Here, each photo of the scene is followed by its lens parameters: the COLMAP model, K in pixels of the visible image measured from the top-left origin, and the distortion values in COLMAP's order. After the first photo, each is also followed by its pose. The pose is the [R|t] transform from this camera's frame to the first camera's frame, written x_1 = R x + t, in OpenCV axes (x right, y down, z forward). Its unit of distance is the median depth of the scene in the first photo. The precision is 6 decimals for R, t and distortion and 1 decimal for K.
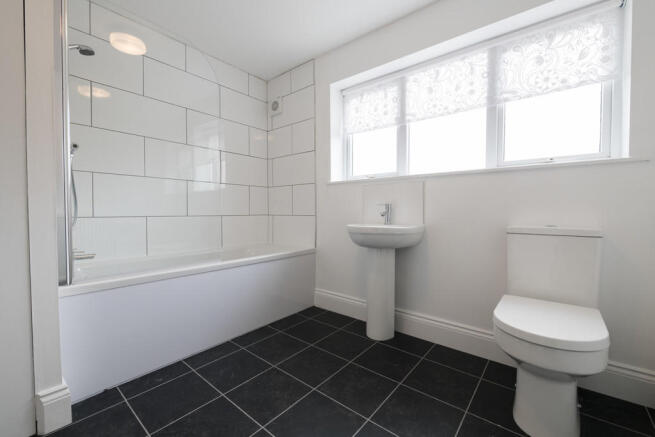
lens RADIAL K [[252.9, 0, 327.5], [0, 252.9, 218.5], [0, 0, 1]] dist [0.000269, -0.000147]
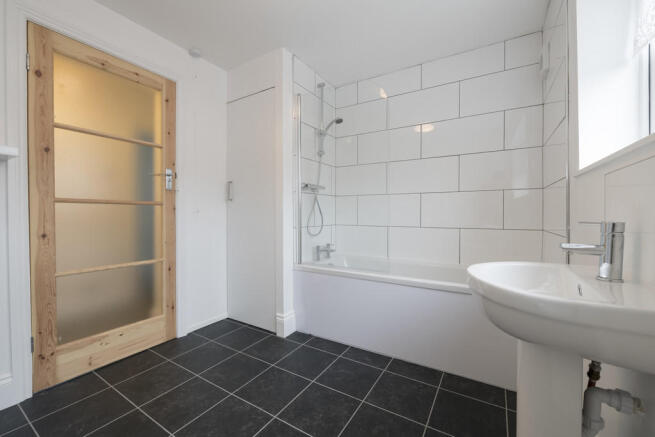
lens RADIAL K [[252.9, 0, 327.5], [0, 252.9, 218.5], [0, 0, 1]] dist [0.000269, -0.000147]
pose [[0.202525, 0.012848, -0.979193, 0.524969], [-0.029286, 0.999546, 0.007058, -0.055683], [0.978839, 0.027247, 0.202809, 0.558015]]
